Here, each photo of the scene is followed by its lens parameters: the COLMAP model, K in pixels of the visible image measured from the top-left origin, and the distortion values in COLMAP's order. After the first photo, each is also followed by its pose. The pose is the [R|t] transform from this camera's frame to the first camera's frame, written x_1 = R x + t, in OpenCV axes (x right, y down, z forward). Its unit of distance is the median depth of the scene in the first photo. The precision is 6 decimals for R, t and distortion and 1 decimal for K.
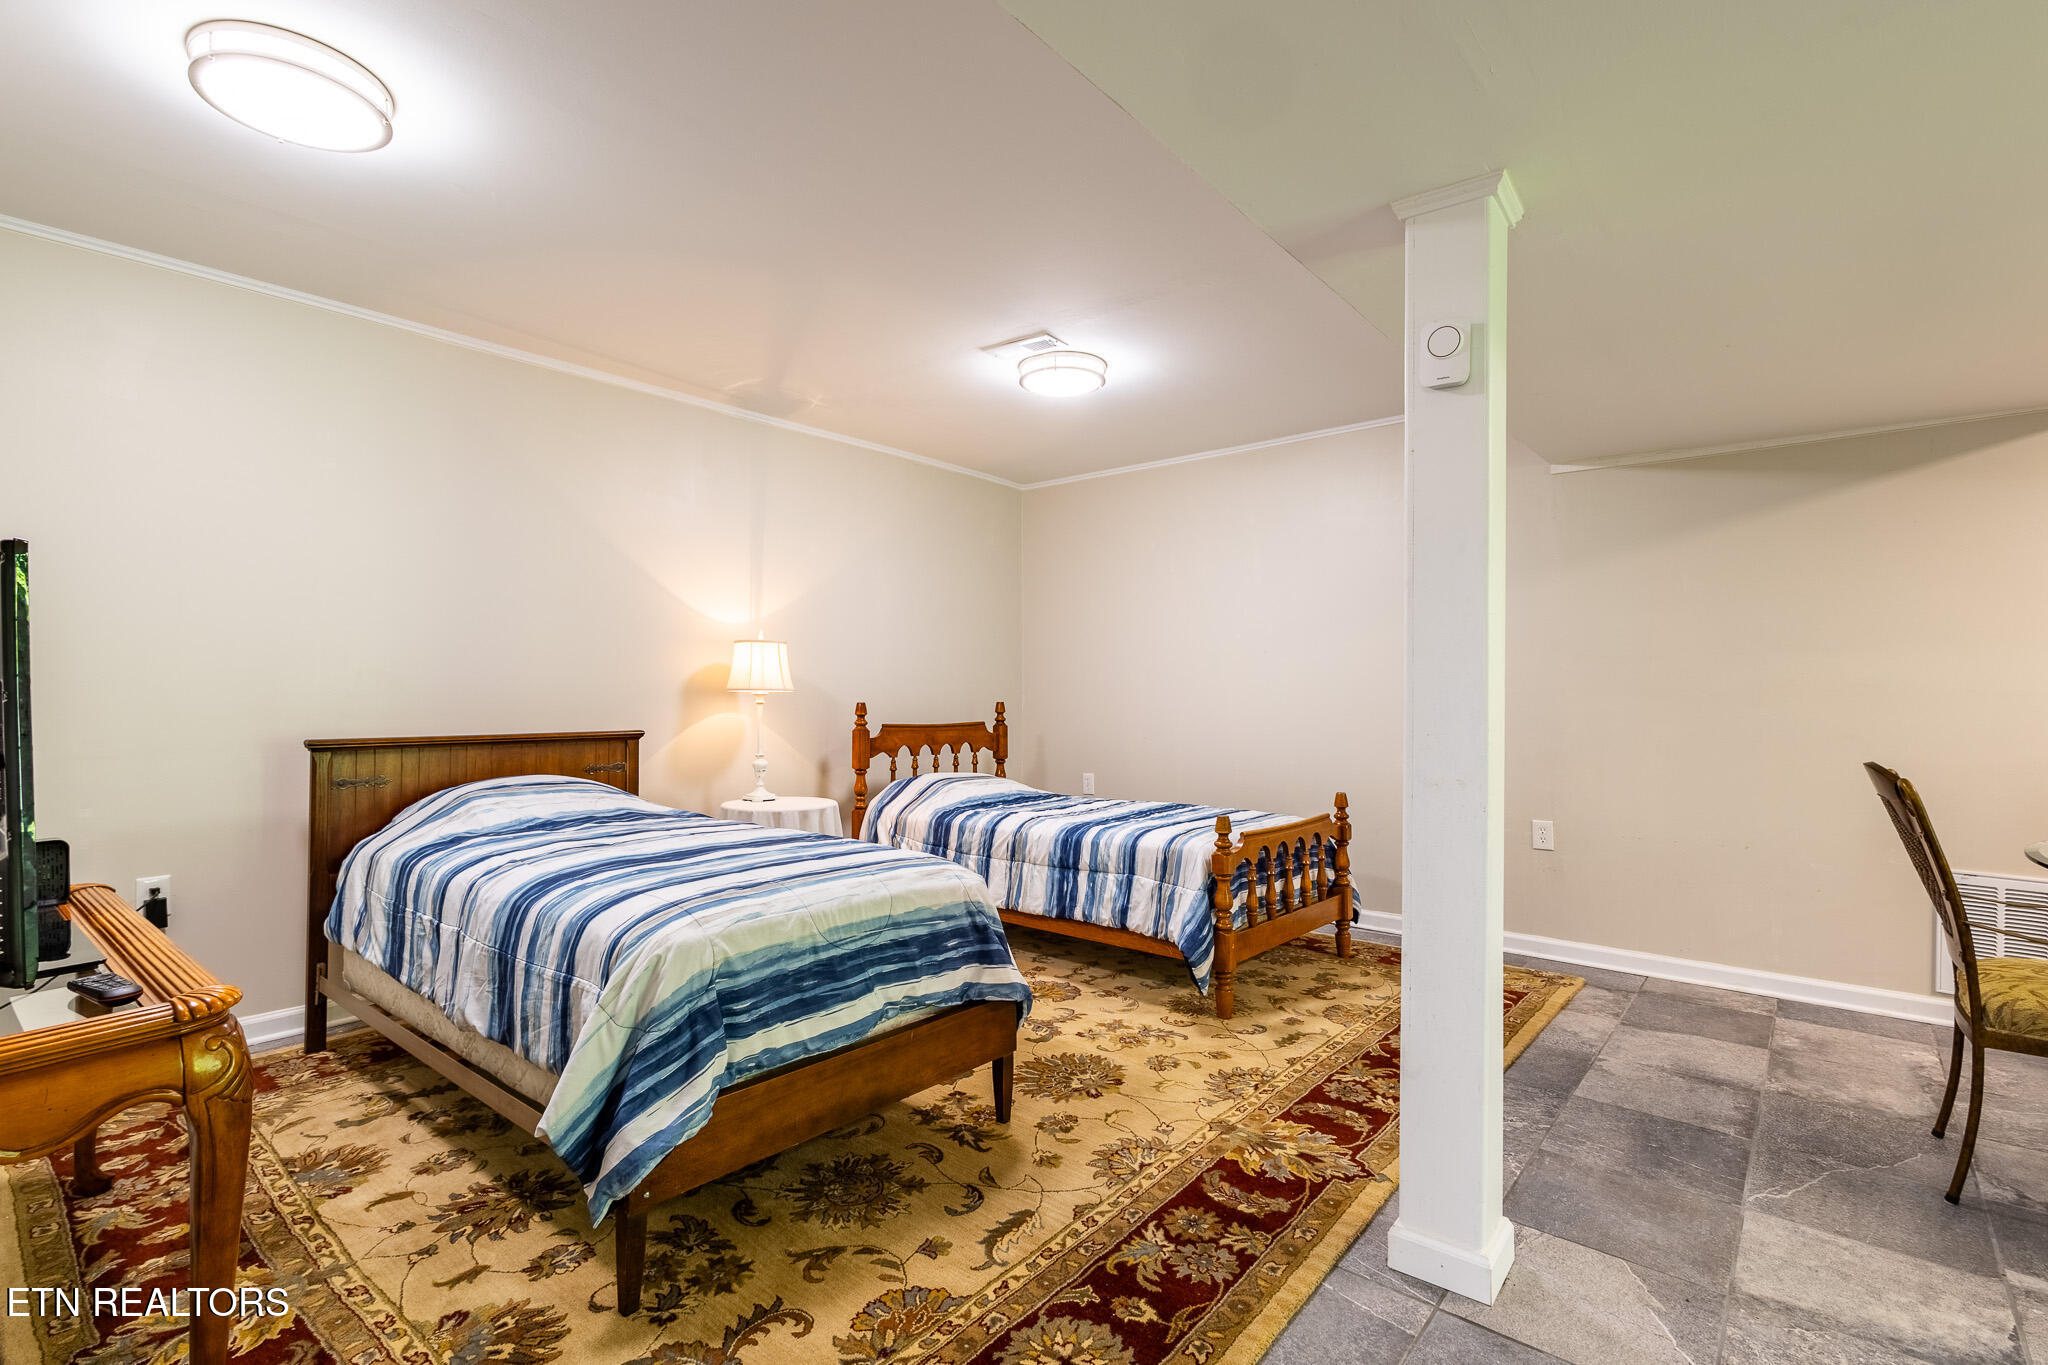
lens RADIAL K [[936.5, 0, 1023.3], [0, 936.5, 684.8], [0, 0, 1]] dist [0.010262, -0.003974]
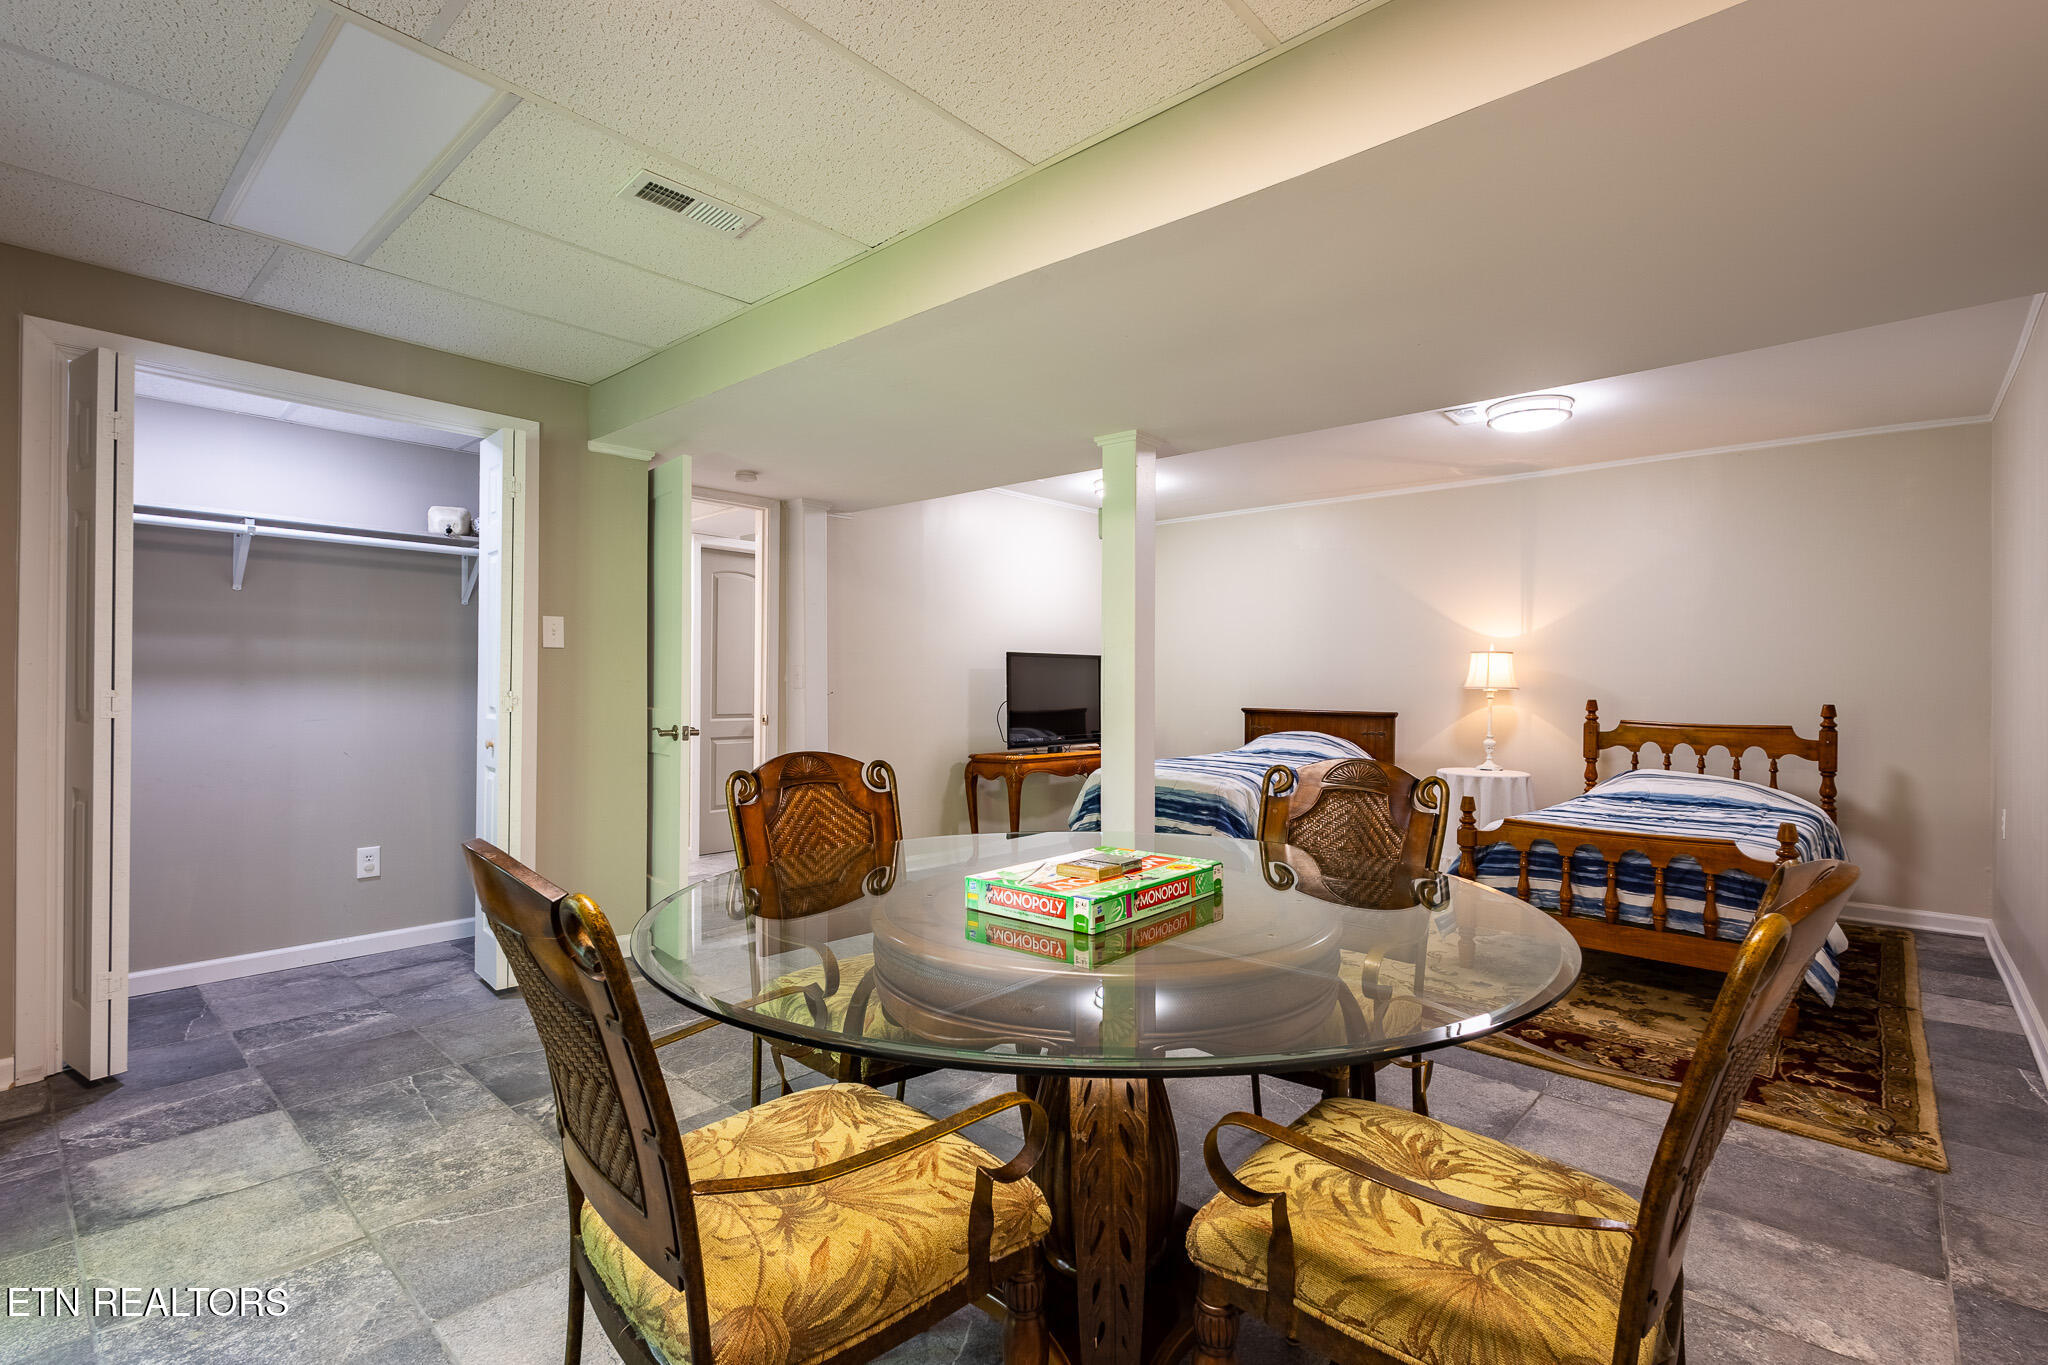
lens RADIAL K [[945.1, 0, 1041.3], [0, 945.1, 671.0], [0, 0, 1]] dist [0.018845, -0.000324]
pose [[-0.041640, -0.002571, -0.999129, 1.060380], [0.010362, 0.999942, -0.003005, -0.022353], [0.999079, -0.010478, -0.041611, 0.363195]]
